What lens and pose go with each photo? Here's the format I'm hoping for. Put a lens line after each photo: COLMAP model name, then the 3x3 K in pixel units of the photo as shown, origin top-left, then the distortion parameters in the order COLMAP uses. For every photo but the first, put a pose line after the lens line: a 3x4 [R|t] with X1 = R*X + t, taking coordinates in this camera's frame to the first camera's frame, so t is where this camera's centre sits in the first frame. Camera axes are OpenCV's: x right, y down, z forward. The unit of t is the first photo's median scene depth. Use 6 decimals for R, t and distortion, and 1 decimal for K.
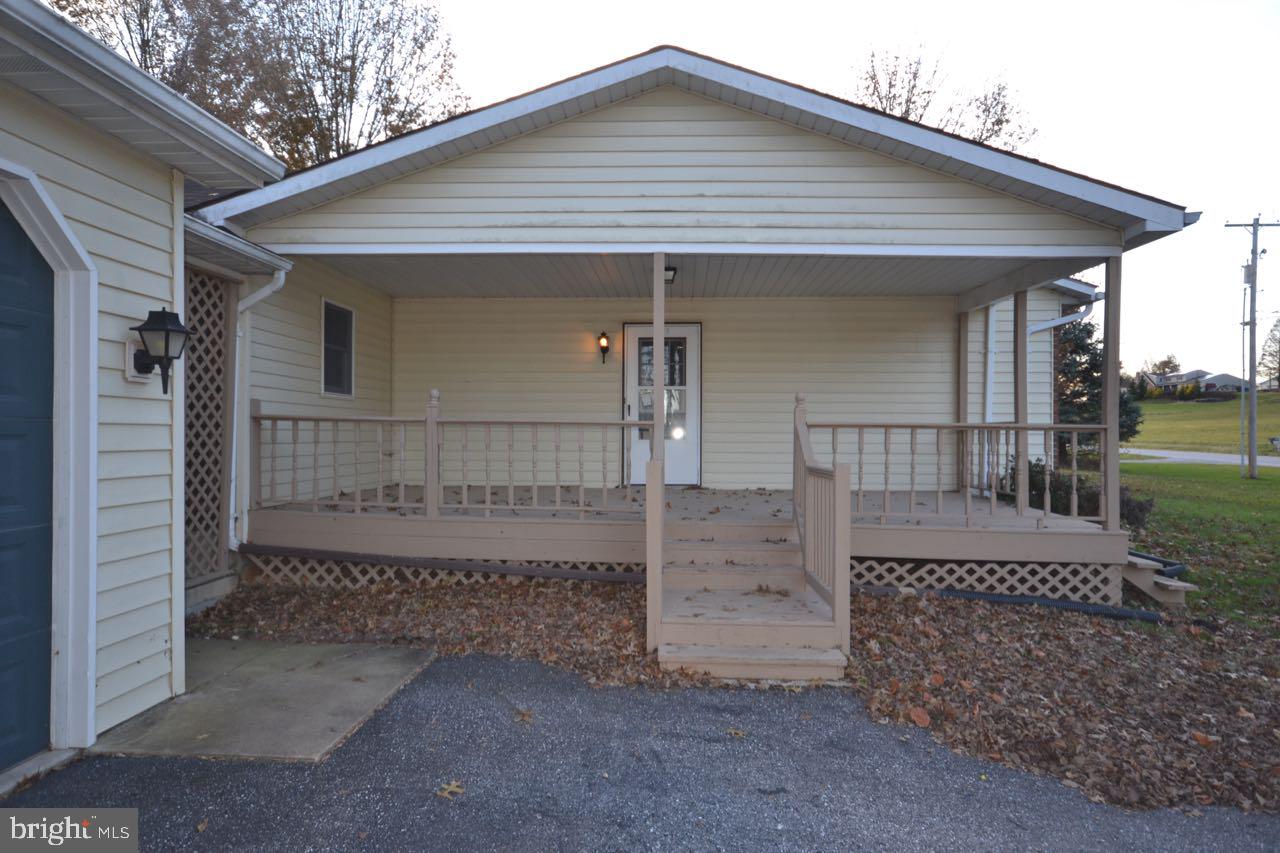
lens RADIAL K [[731.1, 0, 640.0], [0, 731.1, 426.5], [0, 0, 1]] dist [0.002155, 0.001237]
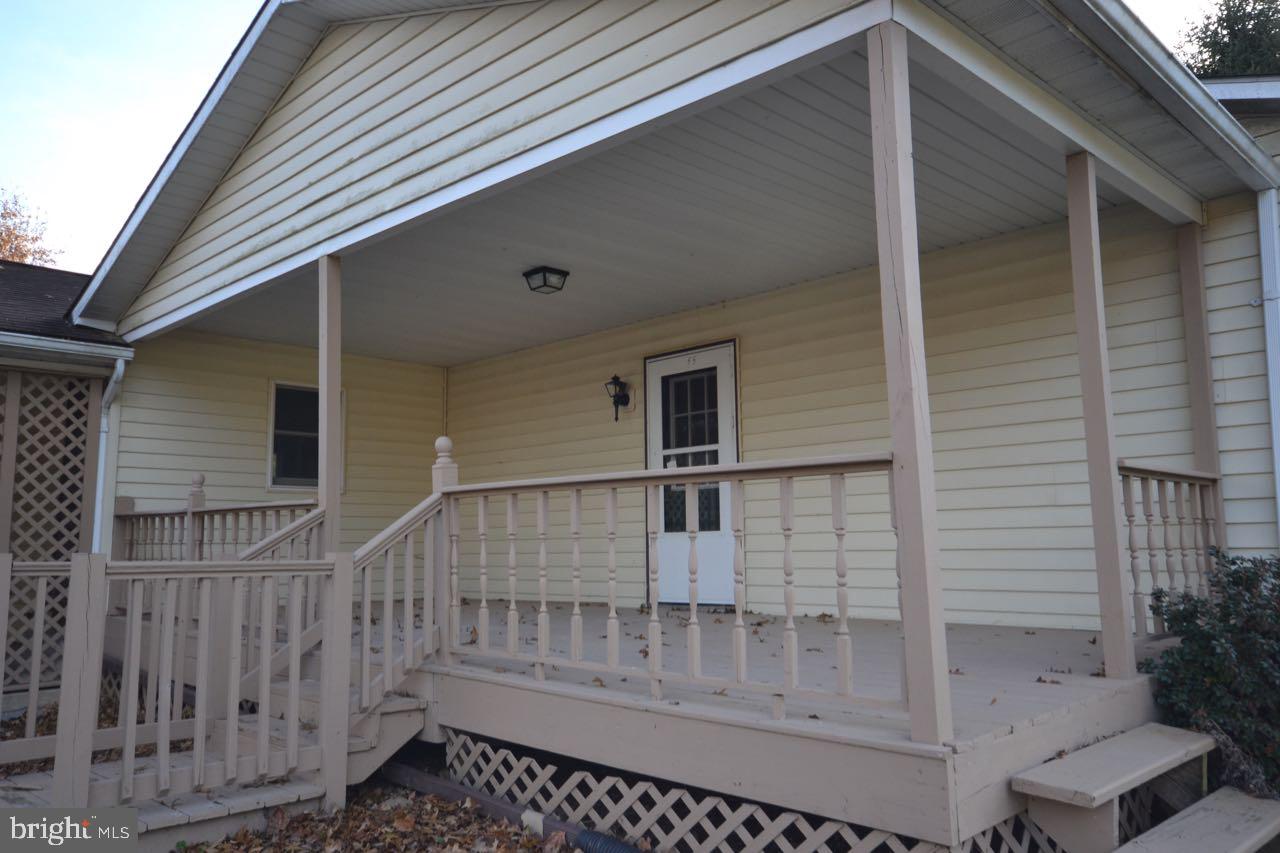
lens RADIAL K [[965.7, 0, 640.0], [0, 965.7, 426.5], [0, 0, 1]] dist [0.001397, 0.002856]
pose [[0.743064, -0.097118, -0.662136, 0.846316], [0.022503, 0.992480, -0.120317, 0.040798], [0.668842, 0.074503, 0.739662, 0.531389]]
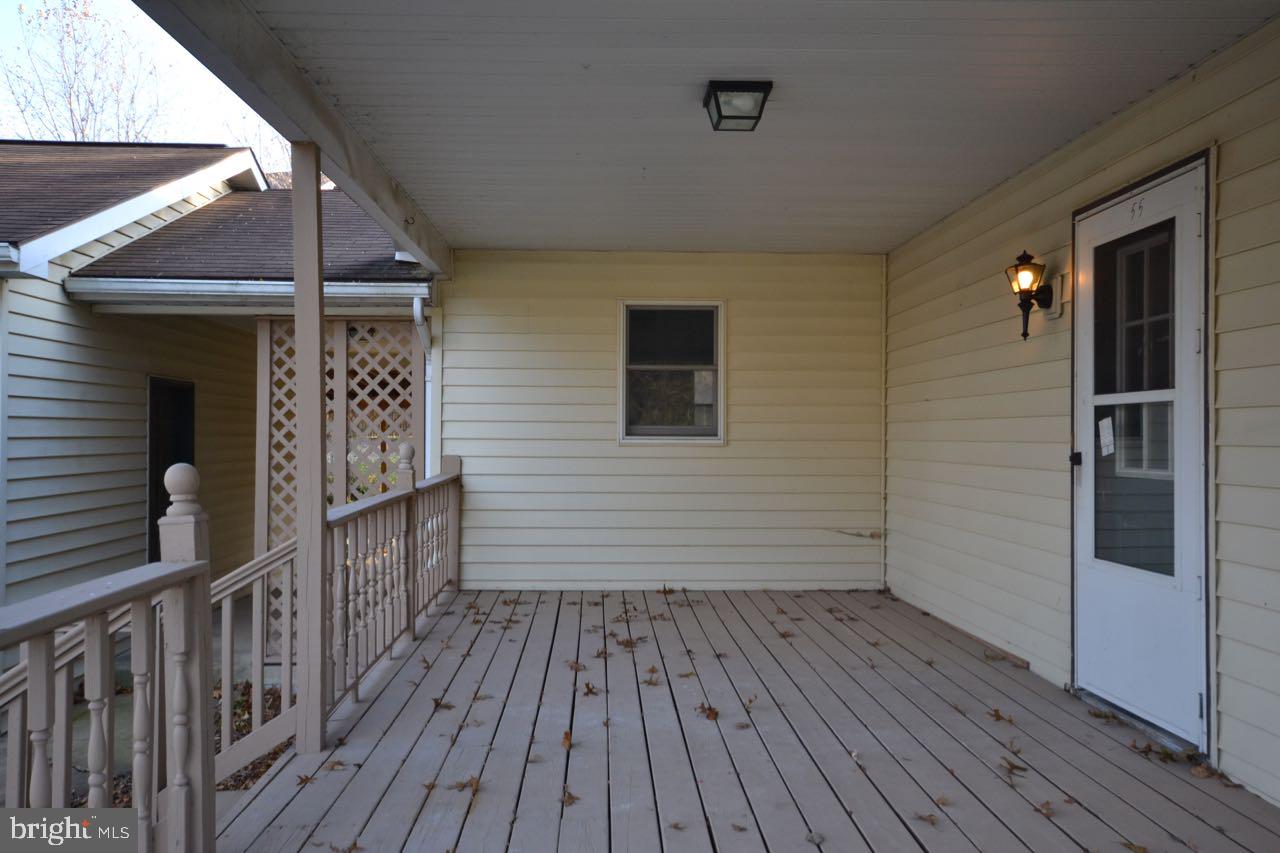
lens RADIAL K [[1042.1, 0, 634.2], [0, 1042.1, 433.7], [0, 0, 1]] dist [-0.038907, 0.109656]
pose [[0.083682, -0.004580, -0.996482, 0.681589], [0.005680, 0.999975, -0.004119, -0.057192], [0.996476, -0.005315, 0.083706, 1.150597]]
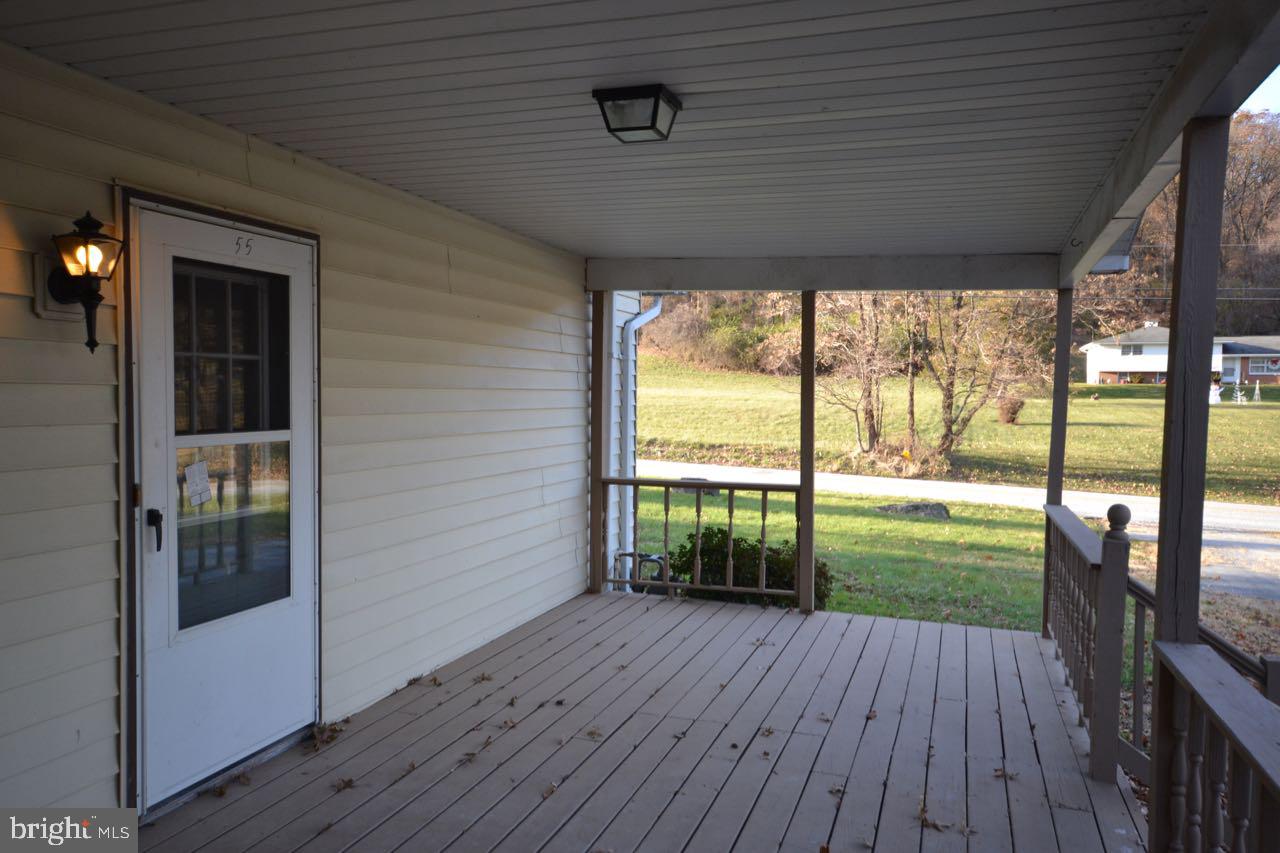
lens RADIAL K [[965.7, 0, 640.0], [0, 965.7, 426.5], [0, 0, 1]] dist [0.001397, 0.002856]
pose [[0.268067, -0.035774, 0.962736, -0.457673], [-0.017820, 0.998955, 0.042082, -0.117785], [-0.963236, -0.028436, 0.267149, 1.125815]]
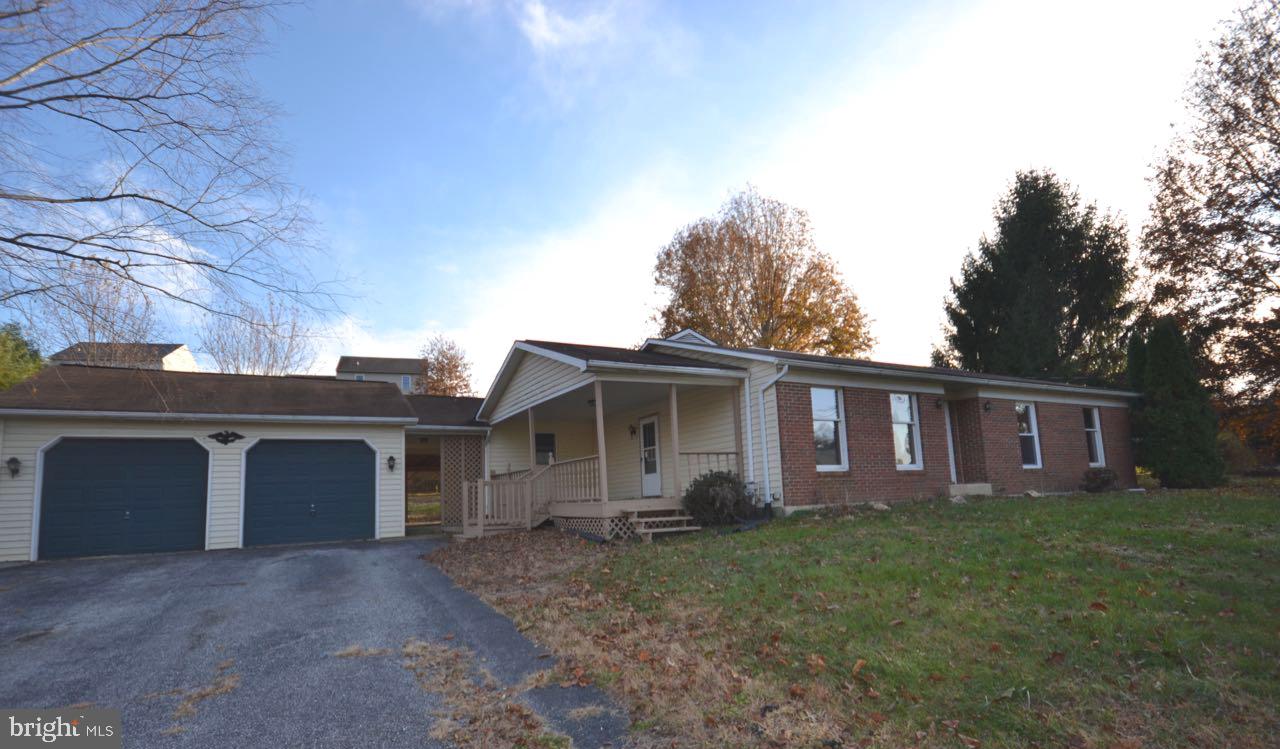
lens RADIAL K [[607.9, 0, 642.4], [0, 607.9, 419.7], [0, 0, 1]] dist [-0.002556, -0.001106]
pose [[0.530511, -0.138248, -0.836329, 2.193115], [0.052433, 0.990074, -0.130403, 0.134001], [0.846055, 0.025329, 0.532493, 0.127722]]
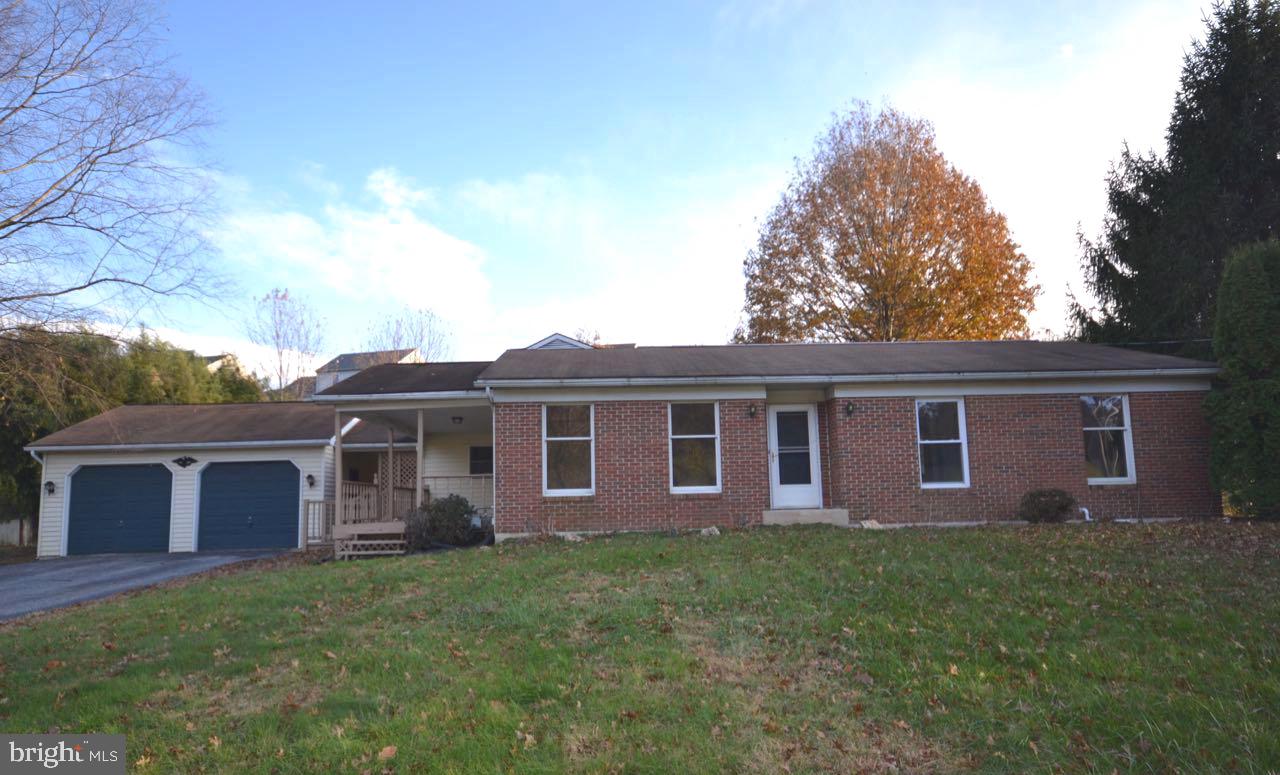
lens RADIAL K [[760.3, 0, 637.3], [0, 760.3, 430.3], [0, 0, 1]] dist [0.003756, 0.001743]
pose [[0.105475, -0.112660, -0.988020, 3.115058], [0.035332, 0.993359, -0.109497, 0.135142], [0.993794, -0.023359, 0.108755, 1.649030]]
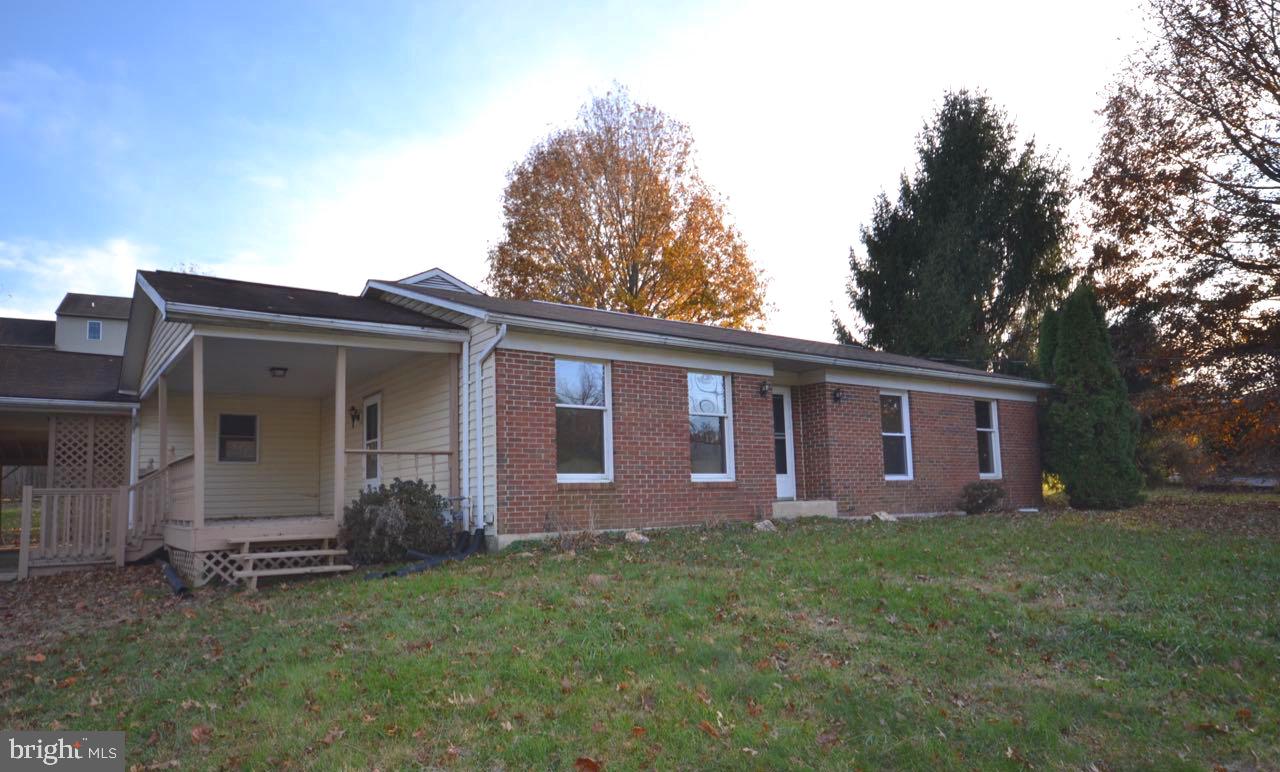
lens RADIAL K [[786.1, 0, 639.3], [0, 786.1, 421.9], [0, 0, 1]] dist [-0.000044, 0.000240]
pose [[0.637608, -0.100069, -0.763834, 2.275107], [0.039738, 0.994480, -0.097115, 0.115037], [0.769335, 0.031568, 0.638065, 0.668395]]
